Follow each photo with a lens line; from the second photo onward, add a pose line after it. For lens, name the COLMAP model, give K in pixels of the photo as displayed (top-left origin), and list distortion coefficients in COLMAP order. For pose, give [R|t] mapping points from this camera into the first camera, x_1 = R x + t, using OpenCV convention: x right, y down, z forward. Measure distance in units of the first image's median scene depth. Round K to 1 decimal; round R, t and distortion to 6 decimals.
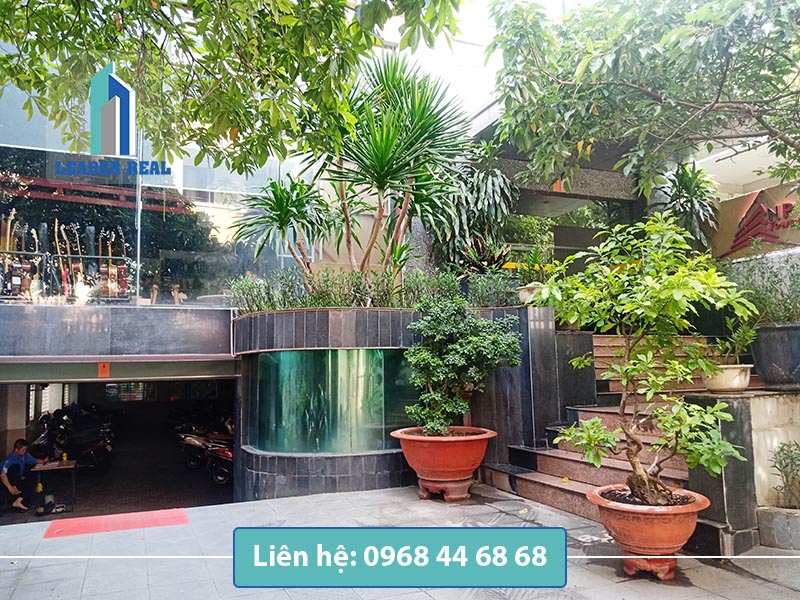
lens RADIAL K [[641.3, 0, 400.0], [0, 641.3, 300.0], [0, 0, 1]] dist [0.049634, -0.102199]
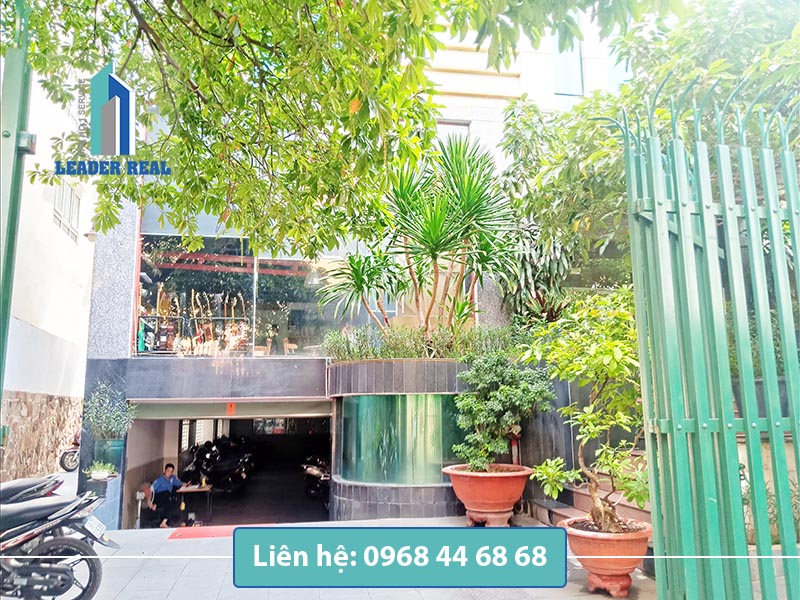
lens RADIAL K [[663.6, 0, 400.1], [0, 663.6, 286.6], [0, 0, 1]] dist [0.075225, -0.162308]
pose [[0.971501, -0.032953, -0.234733, 0.180841], [0.017354, 0.997520, -0.068215, -0.035739], [0.236399, 0.062198, 0.969663, -0.188050]]
